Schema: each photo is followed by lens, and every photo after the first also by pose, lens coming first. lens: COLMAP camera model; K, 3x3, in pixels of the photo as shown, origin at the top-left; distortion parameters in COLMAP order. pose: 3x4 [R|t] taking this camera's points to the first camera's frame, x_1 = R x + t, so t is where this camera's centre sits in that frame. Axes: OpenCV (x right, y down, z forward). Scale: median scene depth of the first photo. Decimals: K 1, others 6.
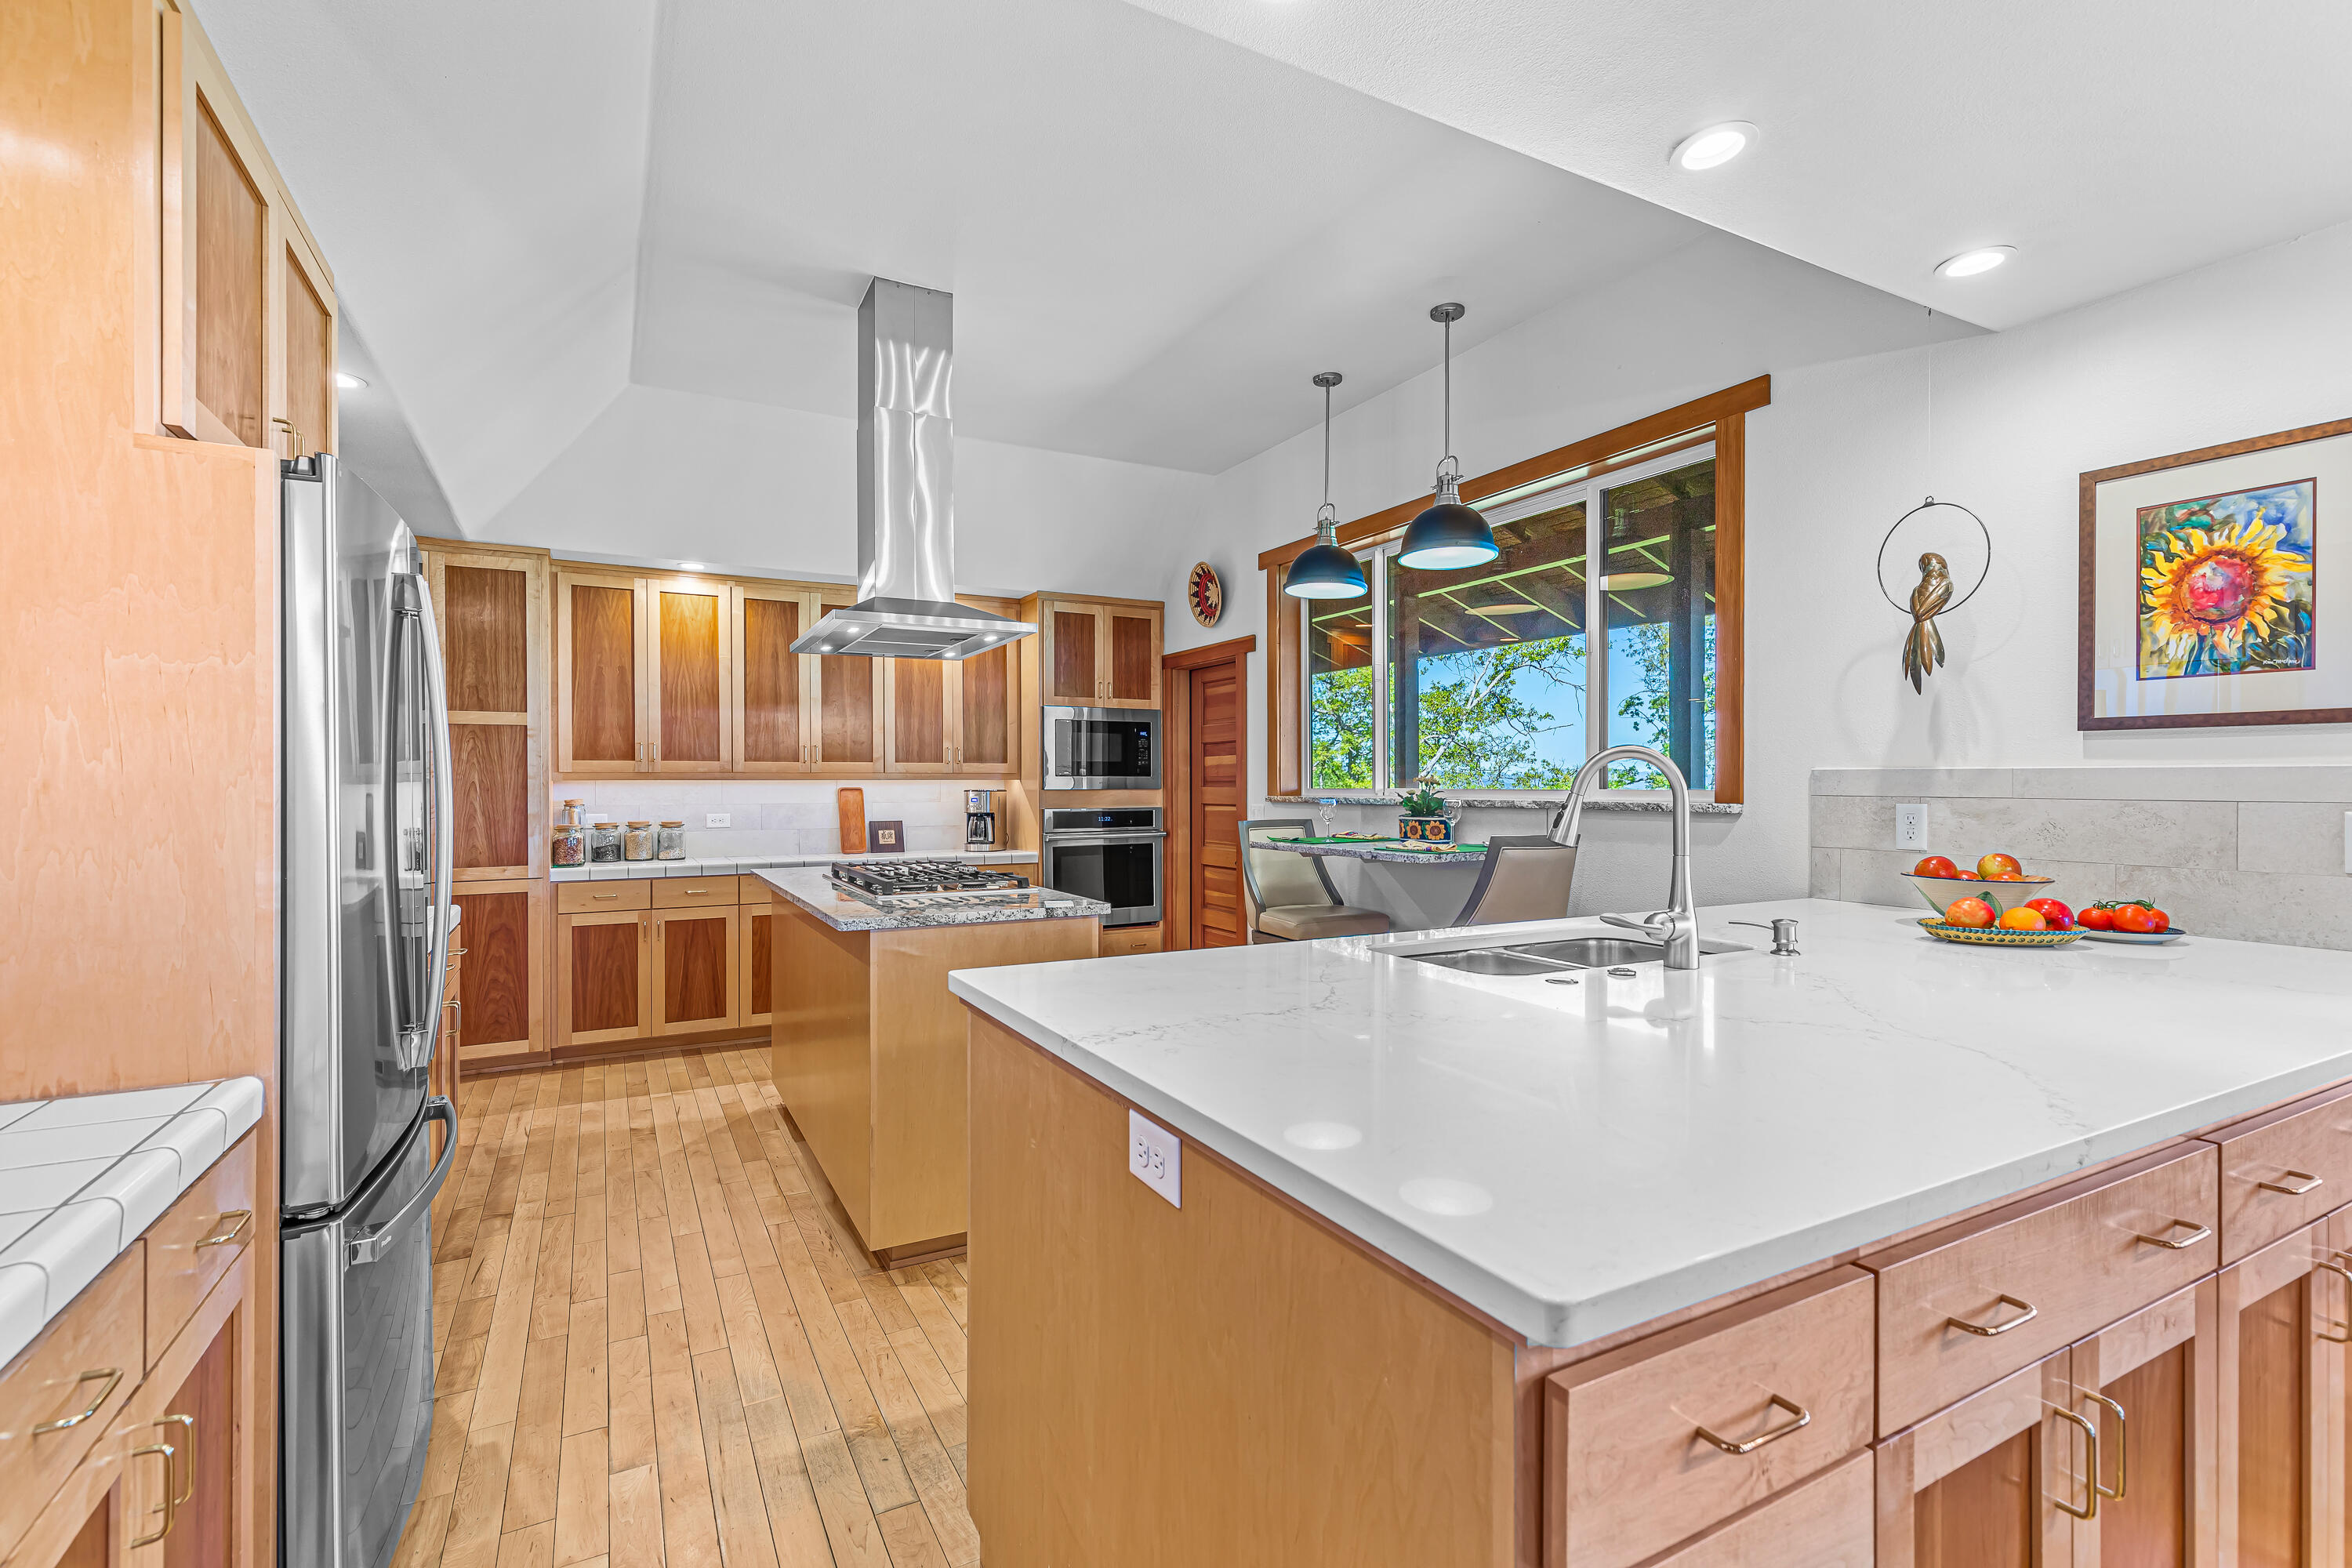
lens RADIAL K [[1072.4, 0, 1176.3], [0, 1072.4, 784.2], [0, 0, 1]] dist [0.003775, 0.000223]
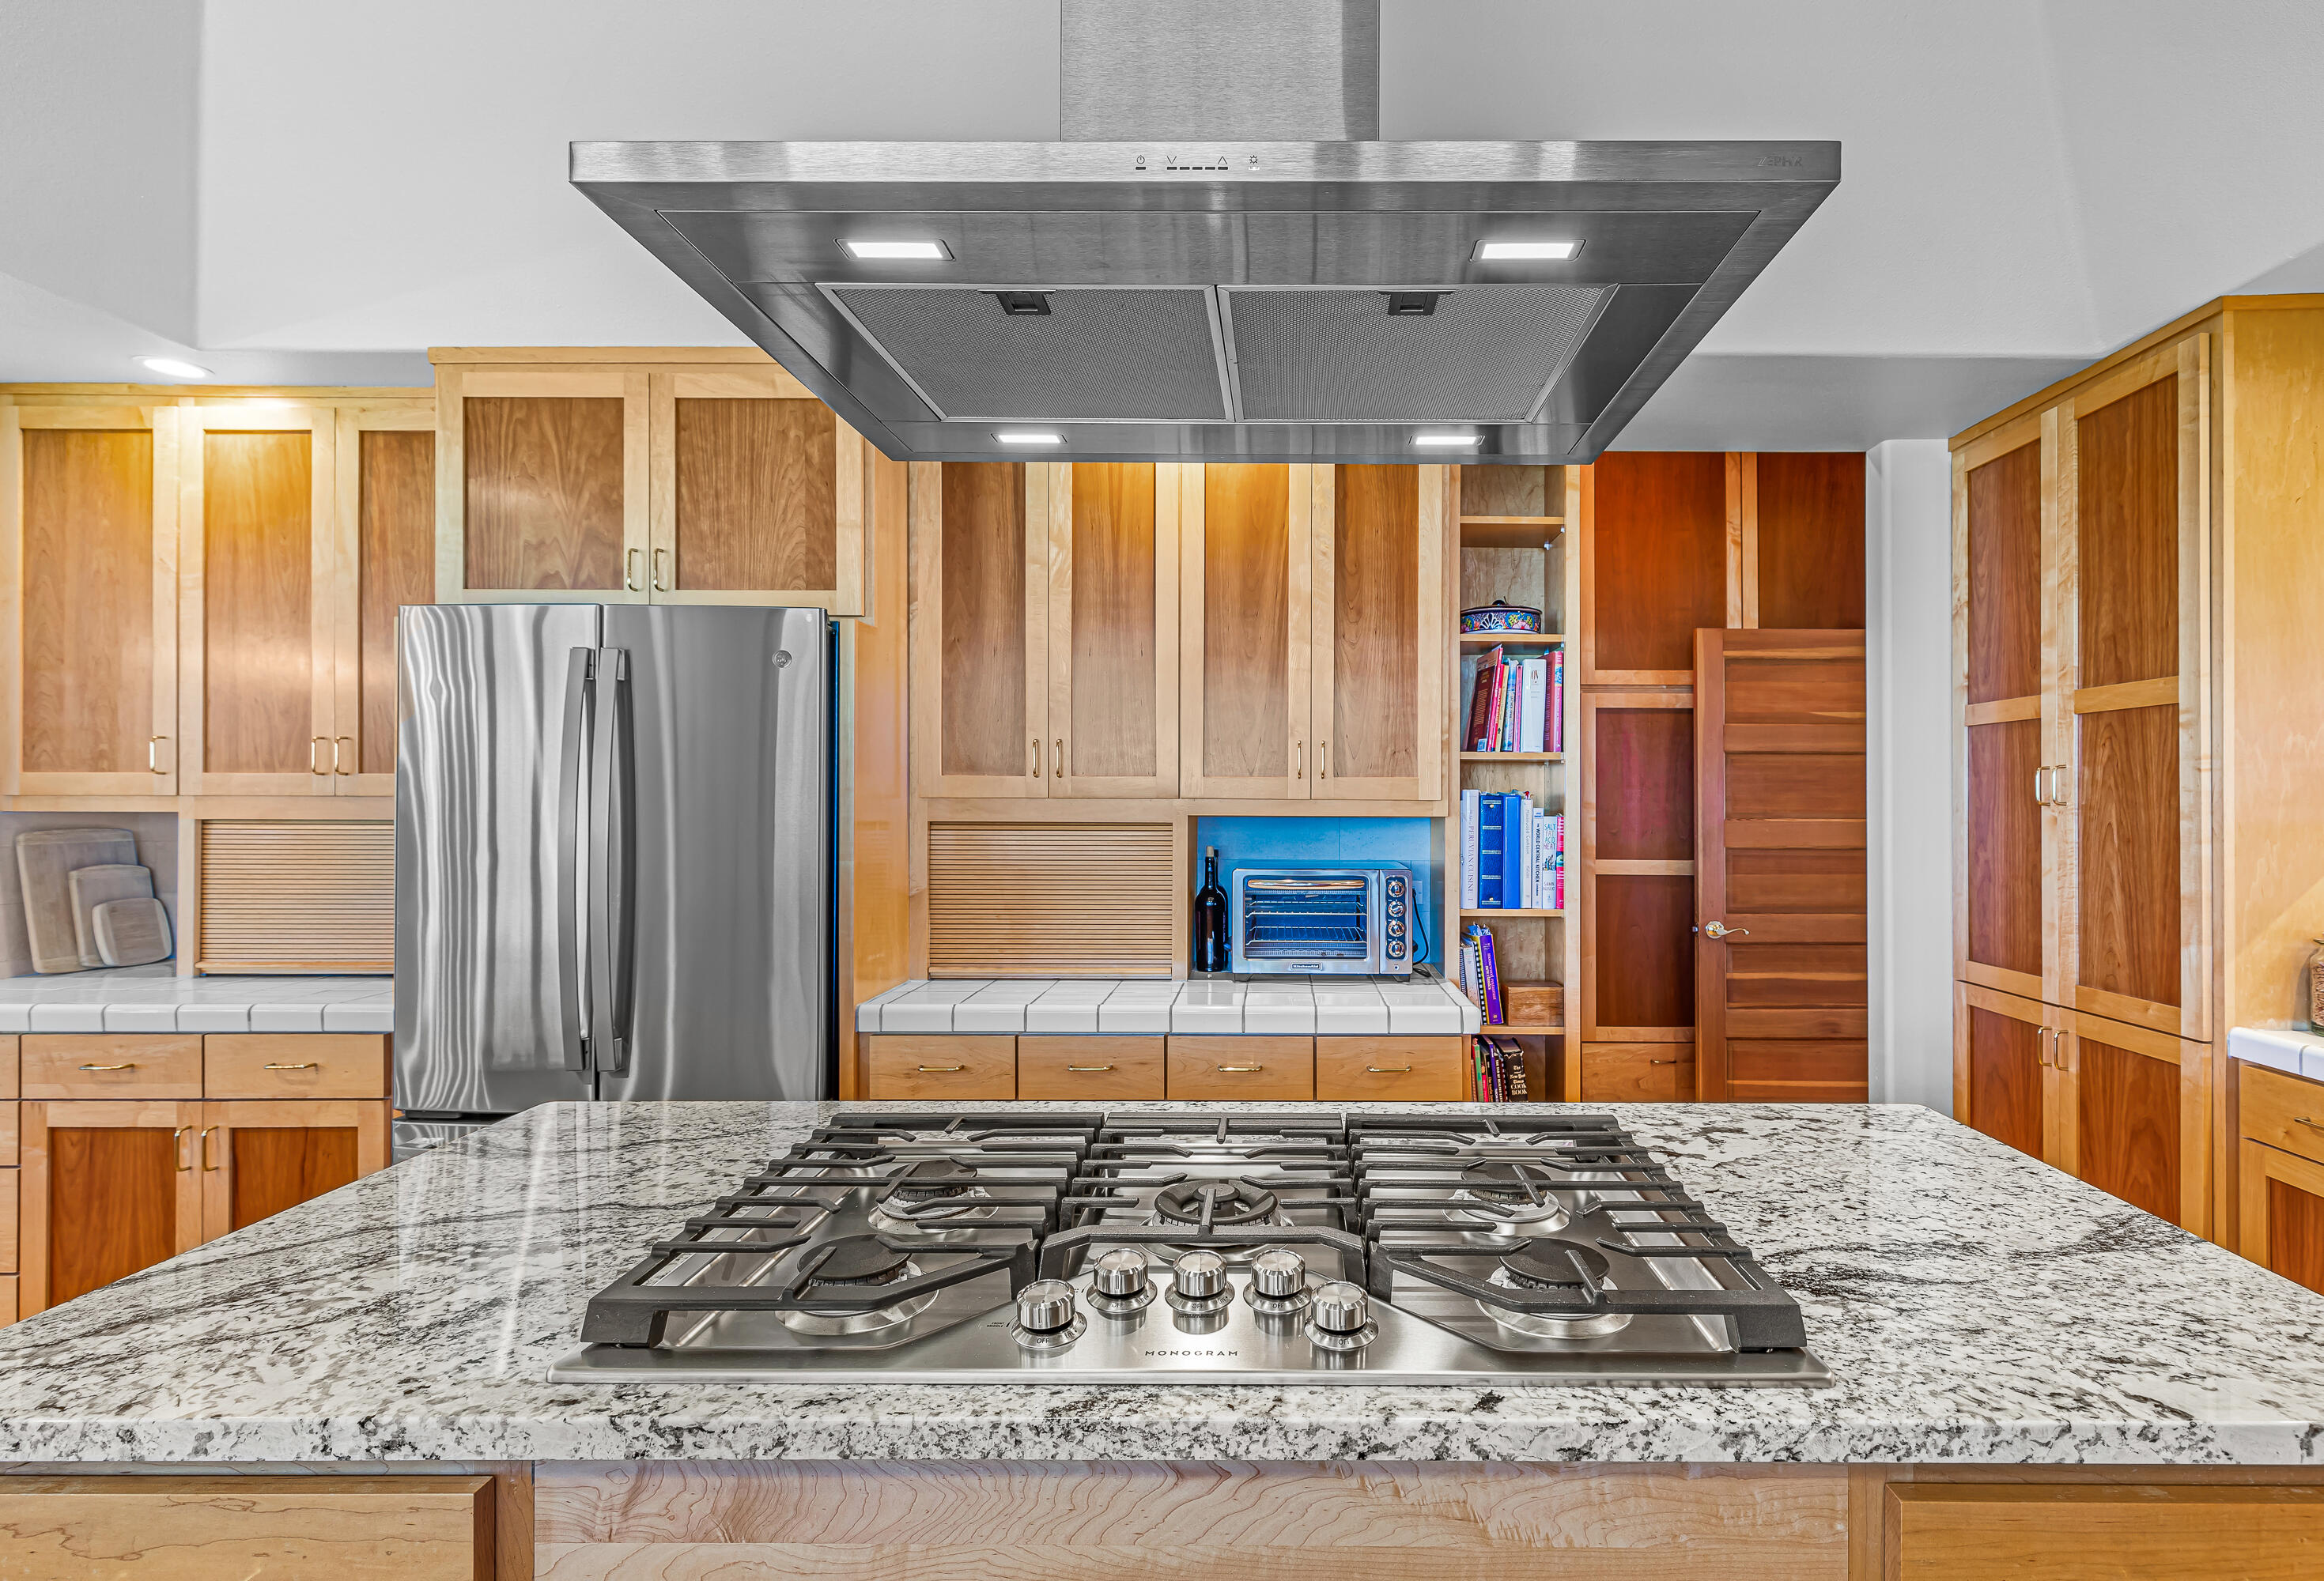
lens RADIAL K [[1078.2, 0, 1164.0], [0, 1078.2, 778.9], [0, 0, 1]] dist [0.004553, -0.000603]
pose [[-0.470968, -0.009277, -0.882102, 0.012042], [-0.006791, 0.999953, -0.006890, -0.016395], [0.882124, 0.002745, -0.471009, 0.838533]]
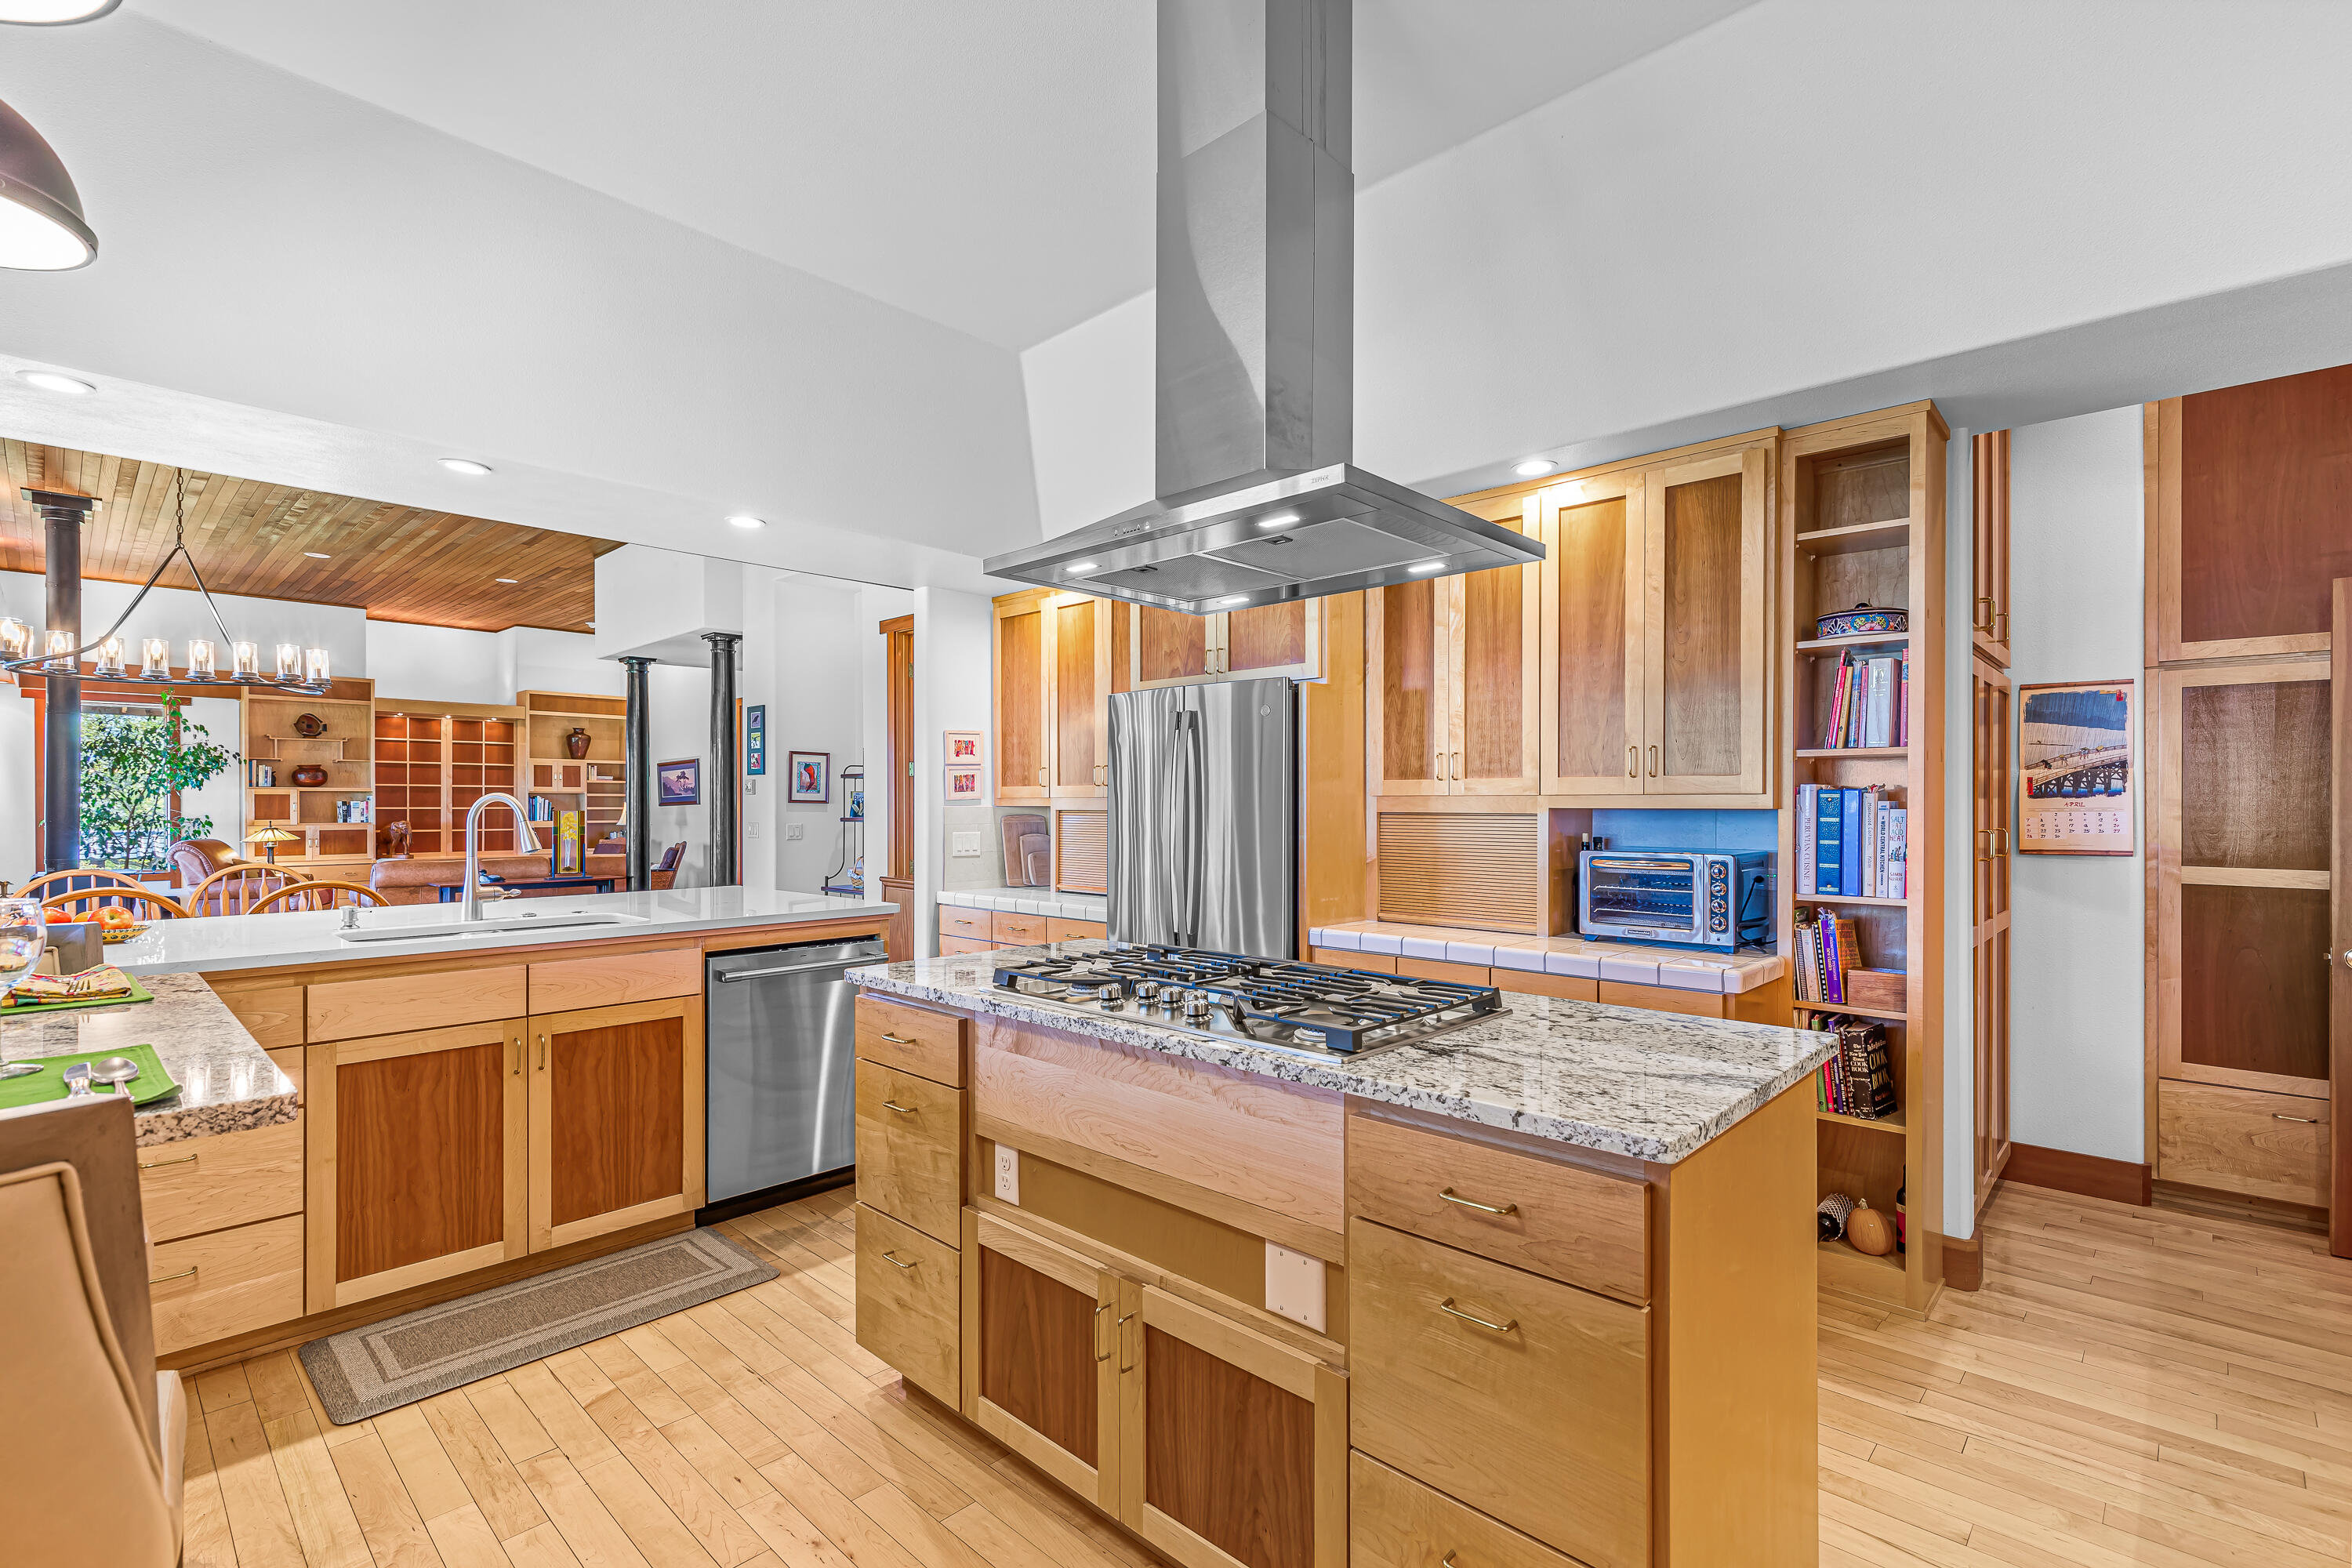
lens RADIAL K [[1072.4, 0, 1178.3], [0, 1072.4, 801.6], [0, 0, 1]] dist [0.003775, 0.000223]
pose [[-0.951835, 0.002912, -0.306598, -0.097666], [0.001536, 0.999988, 0.004727, 0.000277], [0.306608, 0.004028, -0.951827, 1.688617]]
